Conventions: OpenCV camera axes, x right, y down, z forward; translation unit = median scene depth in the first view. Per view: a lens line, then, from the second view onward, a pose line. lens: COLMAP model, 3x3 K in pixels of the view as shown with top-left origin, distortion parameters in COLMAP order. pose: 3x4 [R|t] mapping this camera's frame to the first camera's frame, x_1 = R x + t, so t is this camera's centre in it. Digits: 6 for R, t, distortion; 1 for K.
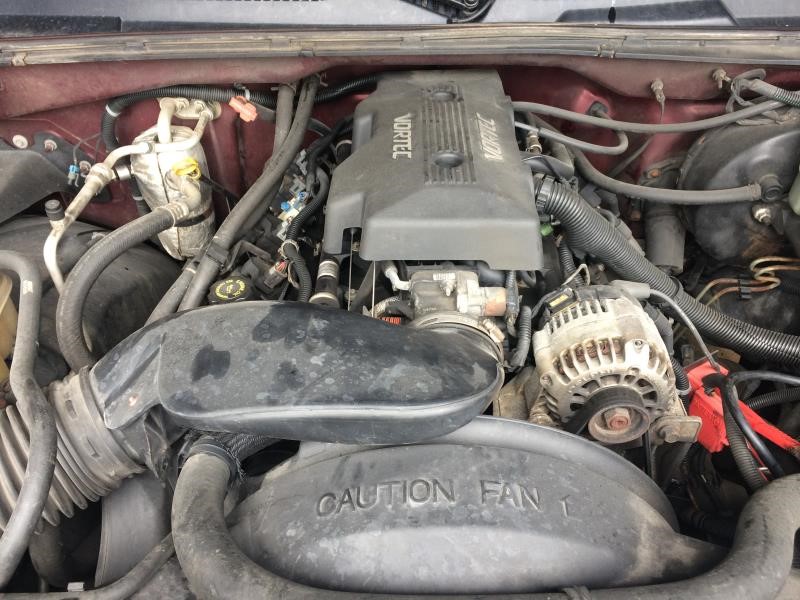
lens RADIAL K [[667.7, 0, 400.0], [0, 667.7, 300.0], [0, 0, 1]] dist [0.002269, -0.072581]
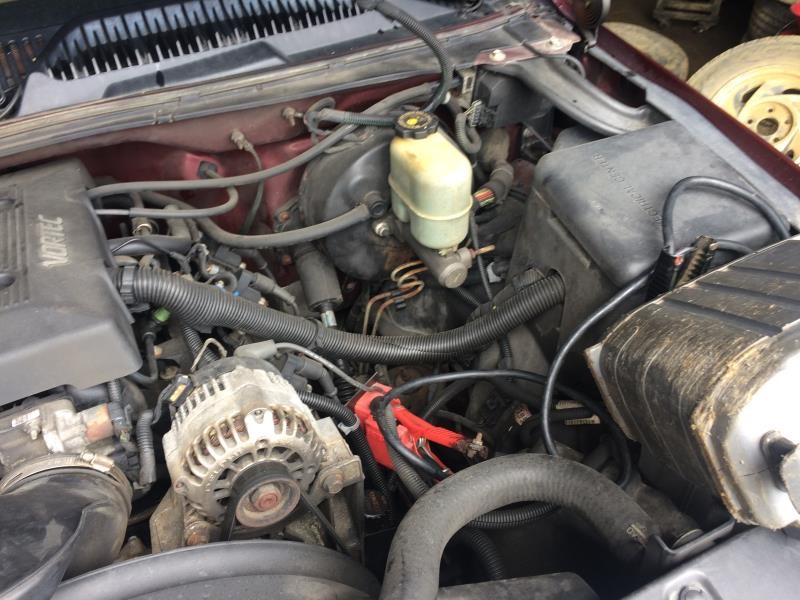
lens RADIAL K [[691.5, 0, 400.0], [0, 691.5, 300.0], [0, 0, 1]] dist [0.005731, -0.083782]
pose [[0.865886, -0.310604, 0.392130, 0.141395], [0.342065, 0.939611, -0.011074, -0.003132], [-0.365010, 0.143722, 0.919843, 0.012095]]
